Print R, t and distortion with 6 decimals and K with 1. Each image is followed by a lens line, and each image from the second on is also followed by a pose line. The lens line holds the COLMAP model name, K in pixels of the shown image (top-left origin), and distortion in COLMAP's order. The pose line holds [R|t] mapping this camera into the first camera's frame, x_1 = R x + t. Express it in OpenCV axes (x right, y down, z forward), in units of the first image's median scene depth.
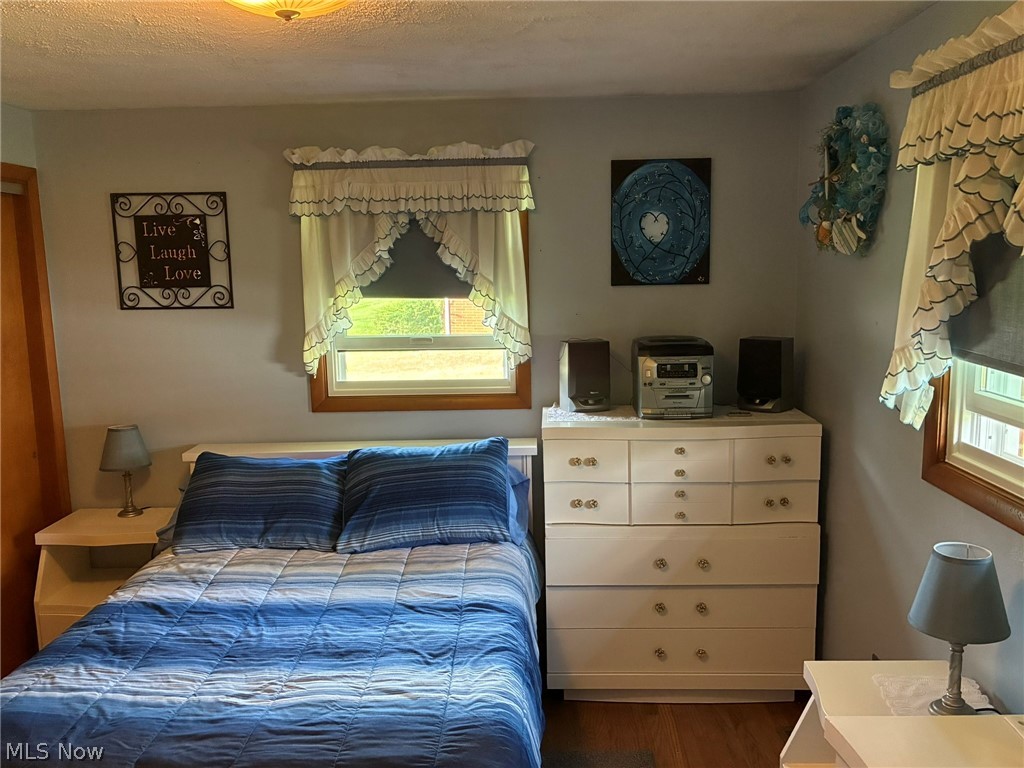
lens RADIAL K [[910.1, 0, 489.0], [0, 910.1, 407.9], [0, 0, 1]] dist [0.047088, -0.059000]
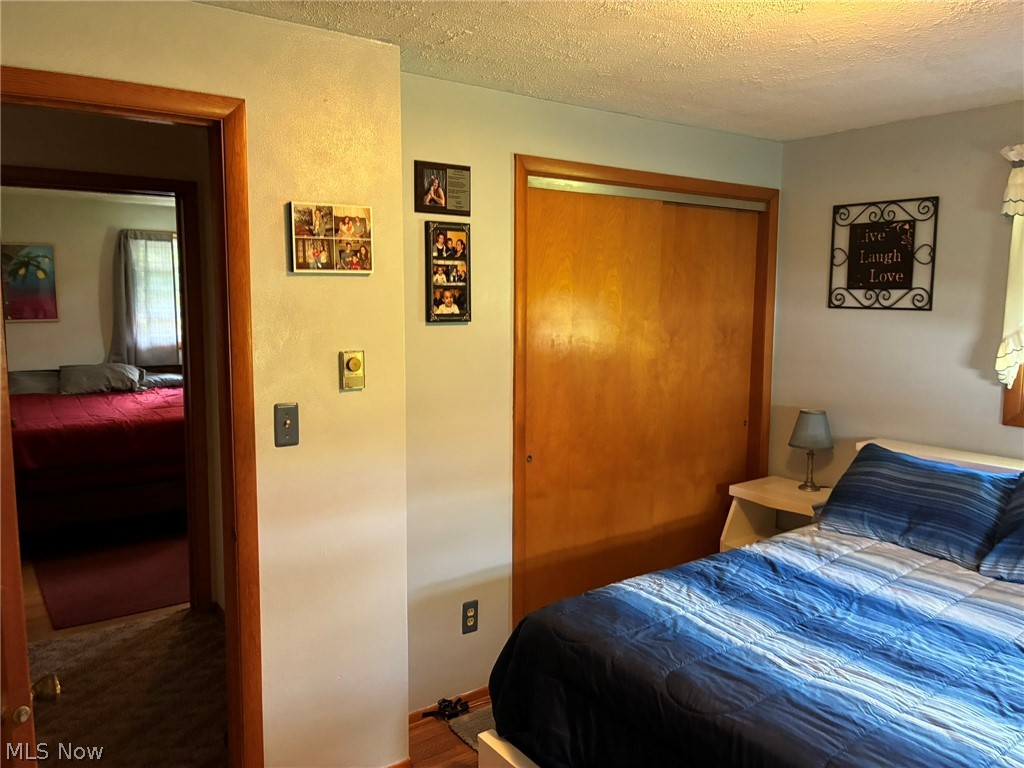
lens RADIAL K [[780.8, 0, 517.8], [0, 780.8, 377.8], [0, 0, 1]] dist [0.054925, -0.075780]
pose [[0.607293, 0.107429, -0.787181, 0.145986], [-0.149645, 0.988548, 0.019462, 0.017232], [0.780257, 0.105978, 0.616415, 0.119367]]
